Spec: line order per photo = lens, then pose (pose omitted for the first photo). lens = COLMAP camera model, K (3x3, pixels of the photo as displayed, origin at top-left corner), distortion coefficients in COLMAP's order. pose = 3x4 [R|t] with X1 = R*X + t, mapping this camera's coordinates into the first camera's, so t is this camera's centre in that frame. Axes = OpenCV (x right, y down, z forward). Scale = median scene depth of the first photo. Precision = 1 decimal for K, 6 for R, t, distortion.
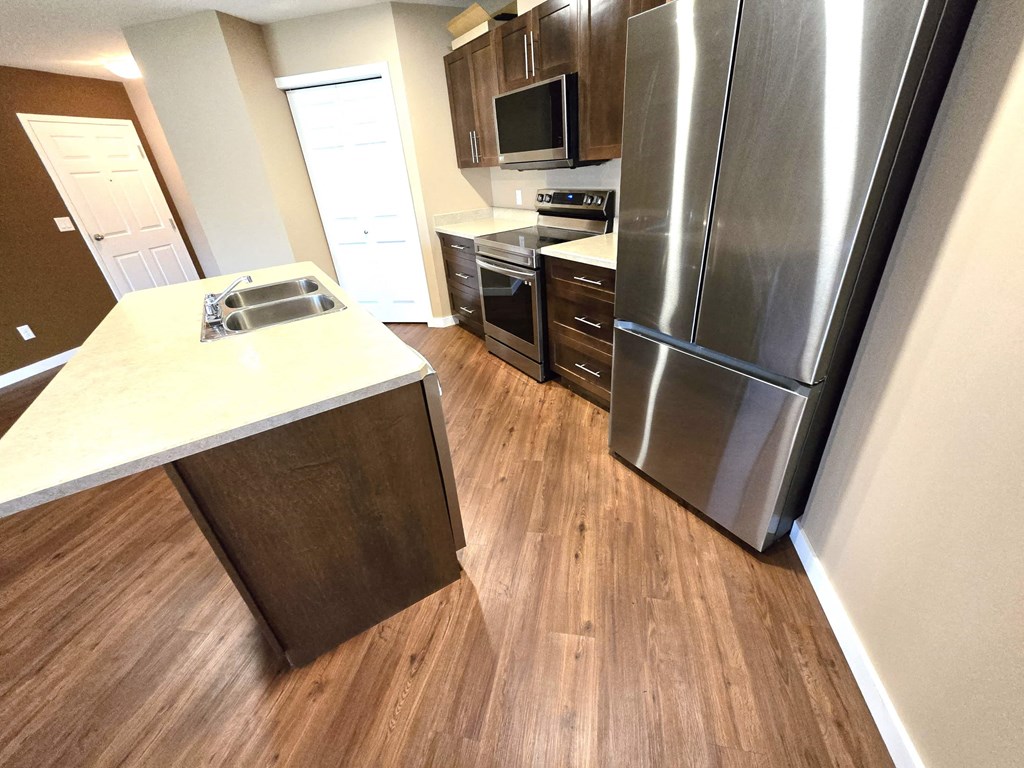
lens RADIAL K [[422.2, 0, 513.3], [0, 422.2, 385.1], [0, 0, 1]] dist [-0.002469, 0.000318]
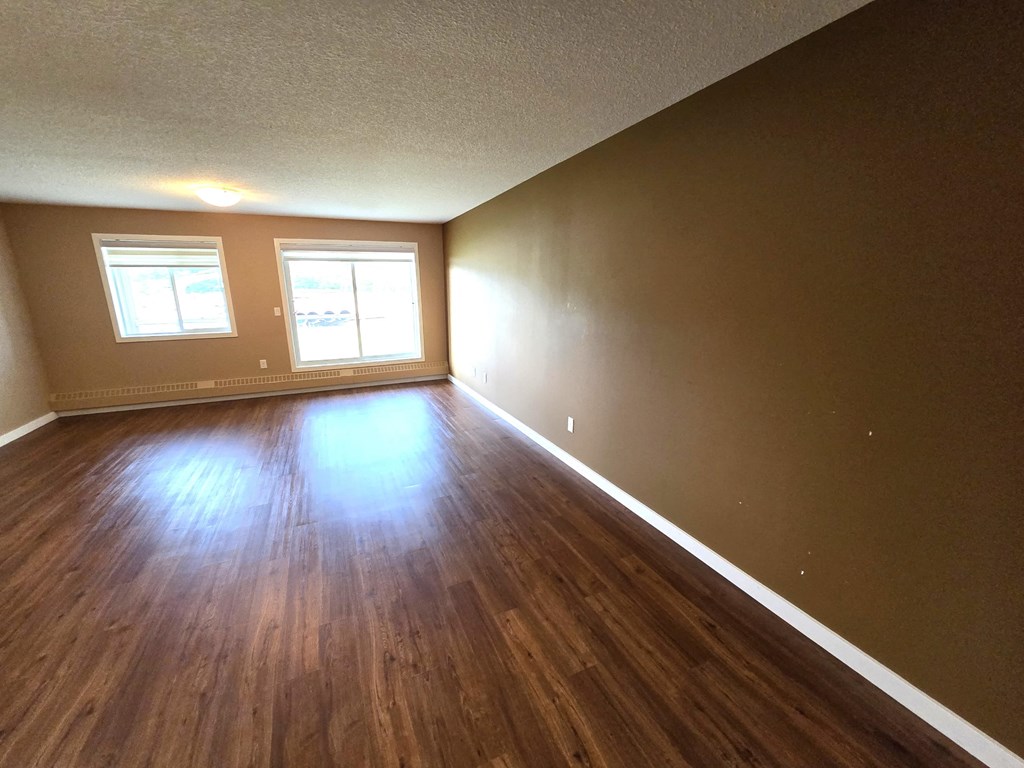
lens RADIAL K [[422.2, 0, 513.3], [0, 422.2, 385.1], [0, 0, 1]] dist [-0.002469, 0.000318]
pose [[-0.802656, 0.224392, -0.552622, -0.935854], [-0.216877, 0.753306, 0.620882, -0.500011], [0.555614, 0.618206, -0.555980, 0.991822]]
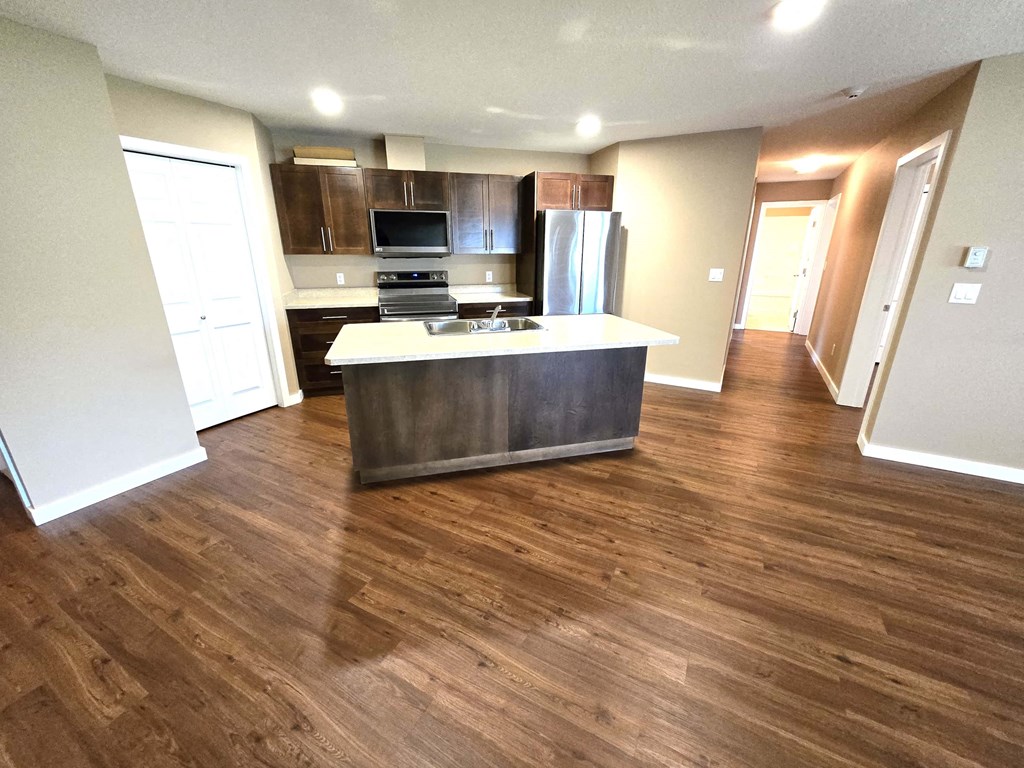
lens RADIAL K [[422.2, 0, 513.3], [0, 422.2, 385.1], [0, 0, 1]] dist [-0.002469, 0.000318]
pose [[0.282521, -0.227489, 0.931896, -1.321006], [0.434372, 0.896506, 0.087162, -0.058933], [-0.855279, 0.380165, 0.352096, 0.292838]]
